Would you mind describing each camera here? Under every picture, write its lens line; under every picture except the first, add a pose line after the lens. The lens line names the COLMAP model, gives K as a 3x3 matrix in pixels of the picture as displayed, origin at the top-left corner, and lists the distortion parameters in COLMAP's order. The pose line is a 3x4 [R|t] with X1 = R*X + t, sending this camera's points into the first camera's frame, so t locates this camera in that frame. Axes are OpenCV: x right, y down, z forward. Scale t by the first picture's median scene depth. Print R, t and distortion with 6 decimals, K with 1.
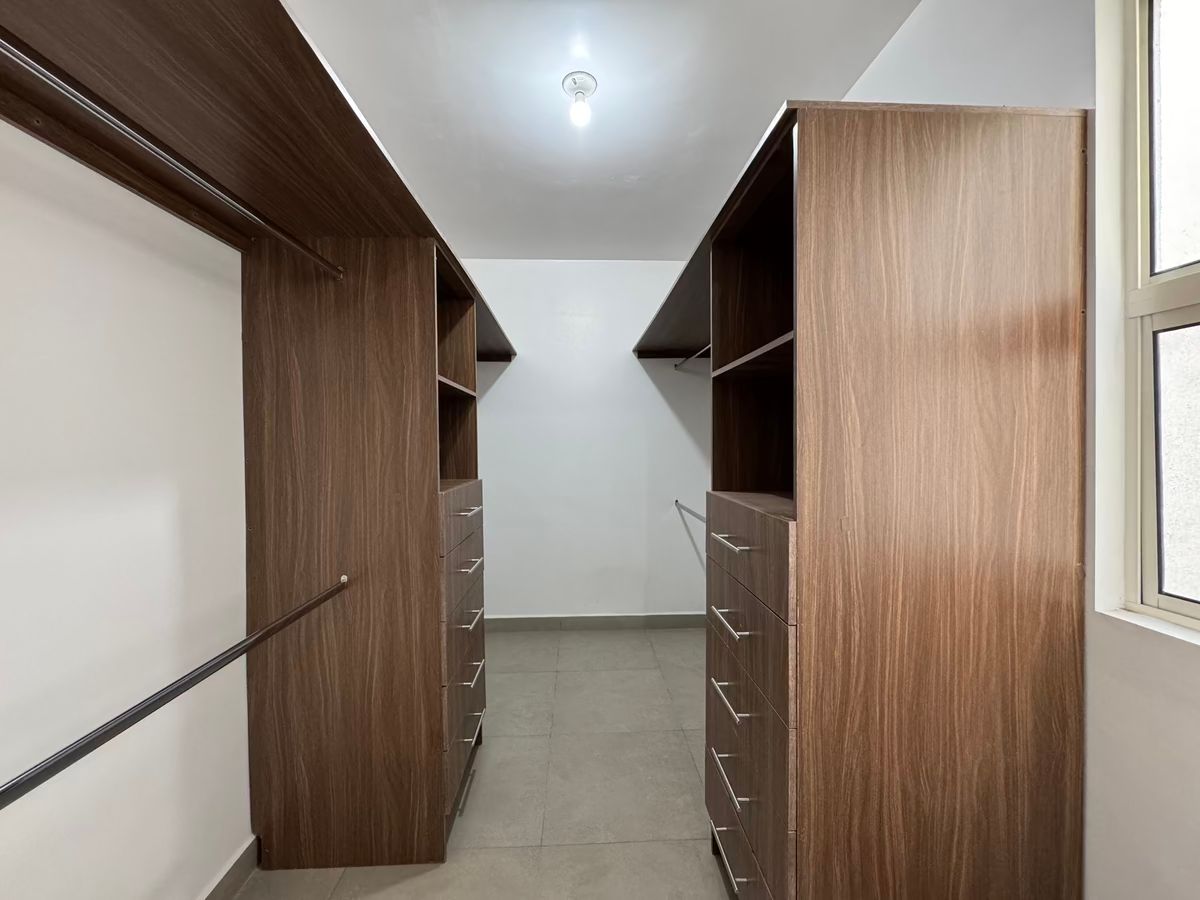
lens RADIAL K [[484.0, 0, 596.7], [0, 484.0, 445.7], [0, 0, 1]] dist [0.003343, 0.000130]
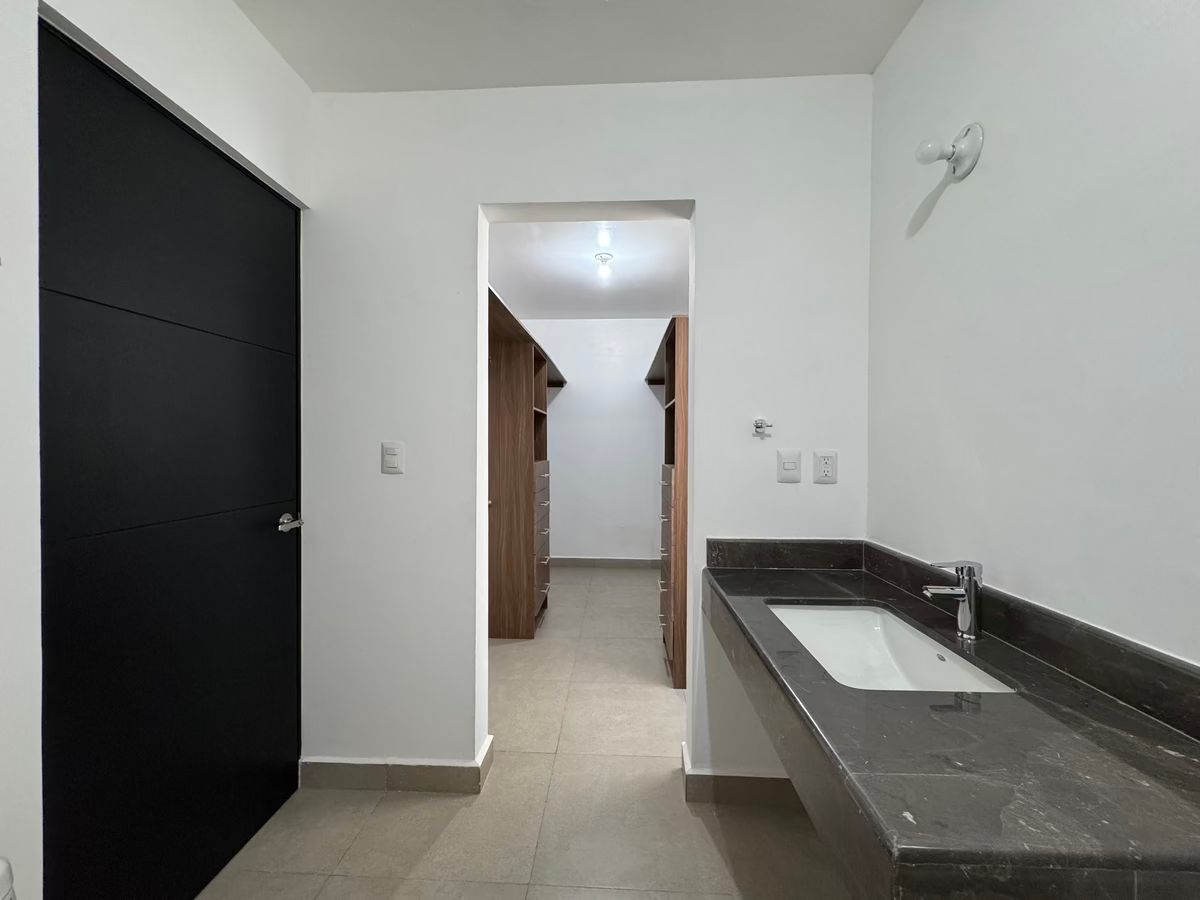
lens RADIAL K [[484.0, 0, 600.9], [0, 484.0, 447.2], [0, 0, 1]] dist [0.003343, 0.000130]
pose [[0.996894, 0.010700, -0.078019, 0.121389], [-0.010569, 0.999942, 0.002088, 0.019643], [0.078037, -0.001256, 0.996950, -1.002744]]
